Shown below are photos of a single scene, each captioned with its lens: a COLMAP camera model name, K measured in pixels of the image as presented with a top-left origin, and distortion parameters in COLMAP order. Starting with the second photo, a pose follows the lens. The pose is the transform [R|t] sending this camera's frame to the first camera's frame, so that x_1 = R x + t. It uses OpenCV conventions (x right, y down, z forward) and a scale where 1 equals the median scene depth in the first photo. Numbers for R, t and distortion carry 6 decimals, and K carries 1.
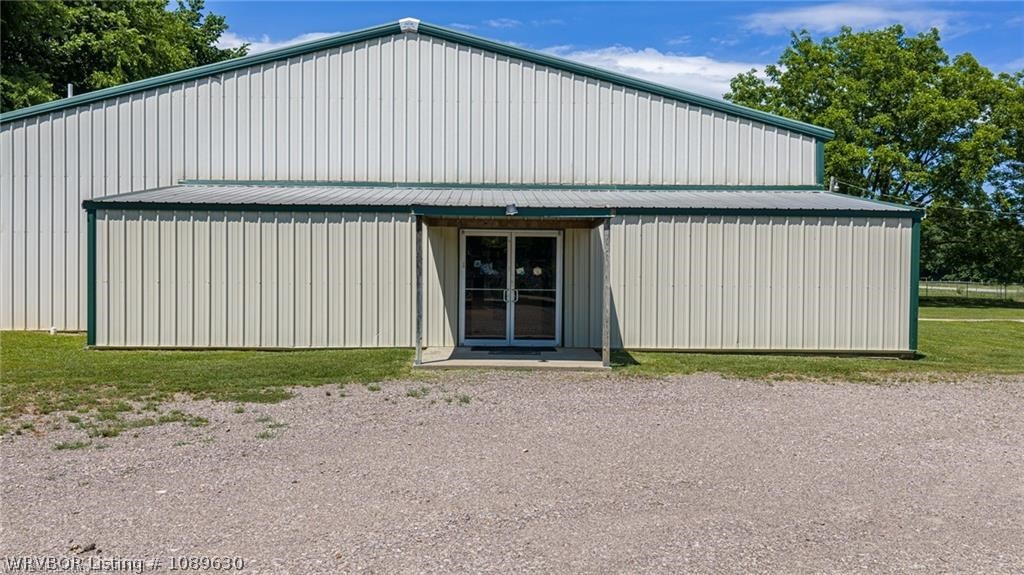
lens RADIAL K [[839.8, 0, 512.0], [0, 839.8, 287.5], [0, 0, 1]] dist [0.014831, -0.041458]
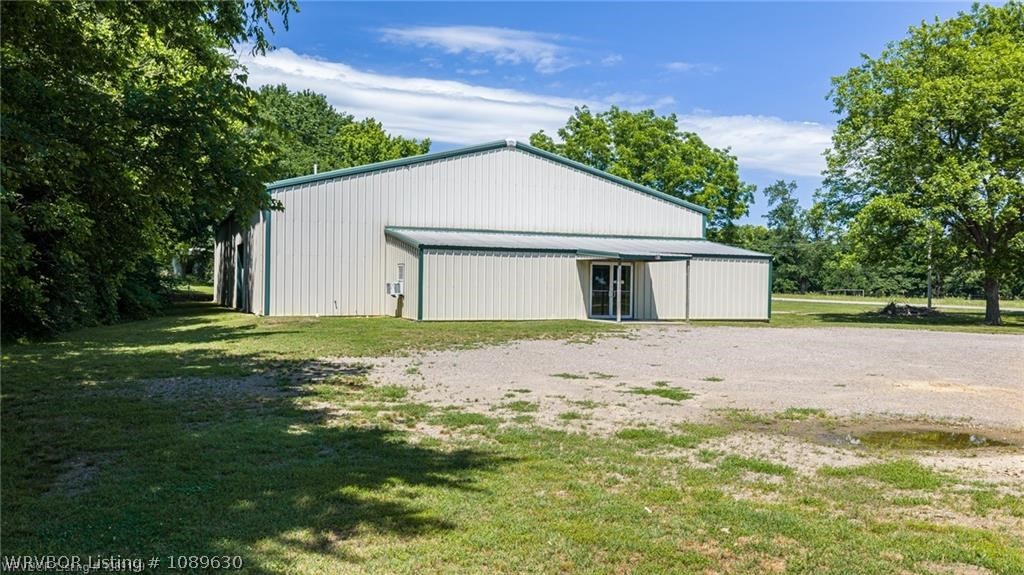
lens RADIAL K [[839.8, 0, 512.0], [0, 839.8, 287.5], [0, 0, 1]] dist [0.014831, -0.041458]
pose [[0.929433, 0.003049, 0.368978, -0.978329], [-0.000038, 0.999967, -0.008166, 0.010558], [-0.368991, 0.007575, 0.929402, -0.817637]]
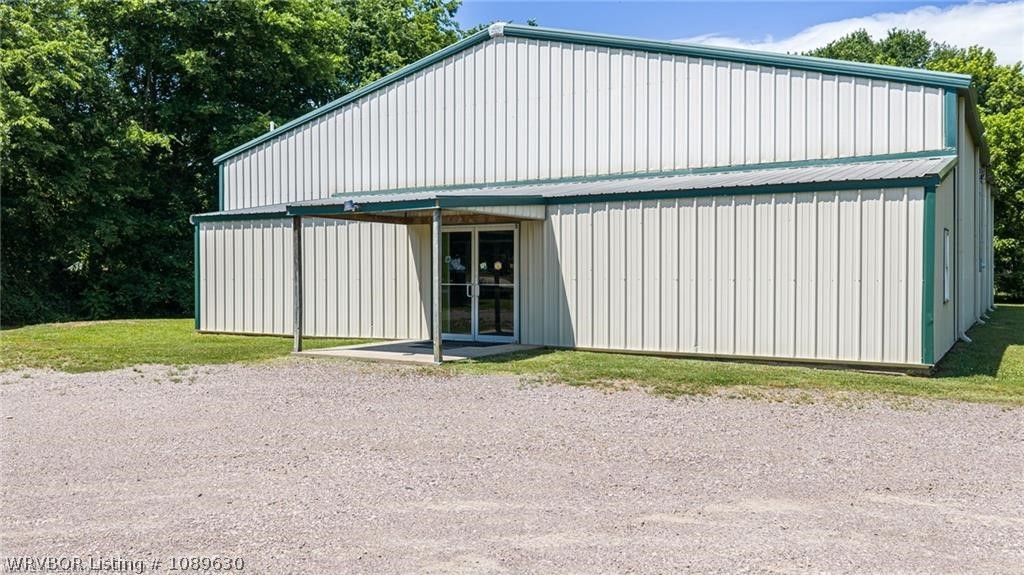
lens RADIAL K [[857.8, 0, 512.0], [0, 857.8, 287.5], [0, 0, 1]] dist [-0.002110, -0.007961]
pose [[0.839573, -0.002622, -0.543241, 0.583869], [-0.000271, 0.999986, -0.005246, 0.011208], [0.543247, 0.004552, 0.839561, 0.165424]]
